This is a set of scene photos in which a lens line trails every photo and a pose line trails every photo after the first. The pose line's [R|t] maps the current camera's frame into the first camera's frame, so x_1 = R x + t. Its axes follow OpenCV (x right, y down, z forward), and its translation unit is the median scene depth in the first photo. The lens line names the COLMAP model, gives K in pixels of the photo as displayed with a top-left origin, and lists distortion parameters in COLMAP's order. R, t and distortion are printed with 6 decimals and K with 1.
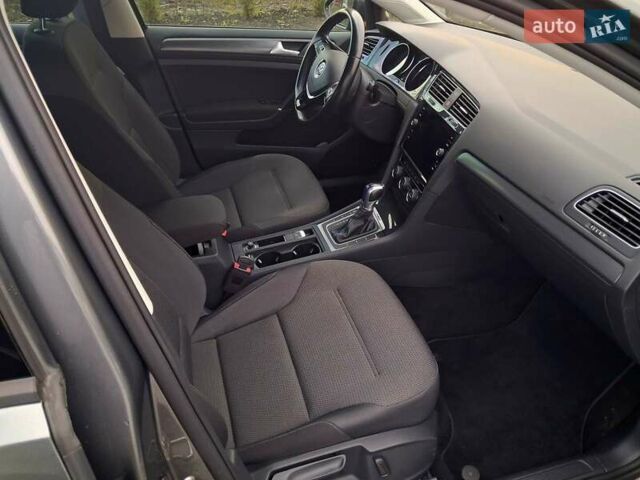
lens RADIAL K [[507.1, 0, 333.7], [0, 507.1, 240.1], [0, 0, 1]] dist [0.010690, -0.000510]
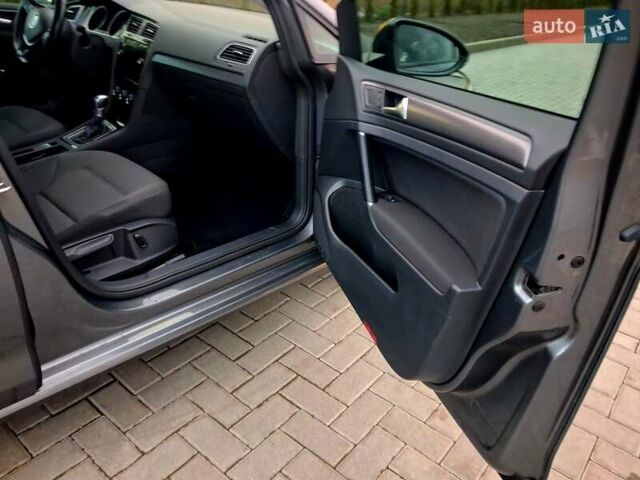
lens RADIAL K [[507.1, 0, 333.7], [0, 507.1, 240.1], [0, 0, 1]] dist [0.010690, -0.000510]
pose [[0.875830, -0.210156, 0.434460, -0.040074], [0.245610, 0.969009, -0.026400, 0.433884], [-0.415448, 0.129830, 0.900304, -0.405870]]
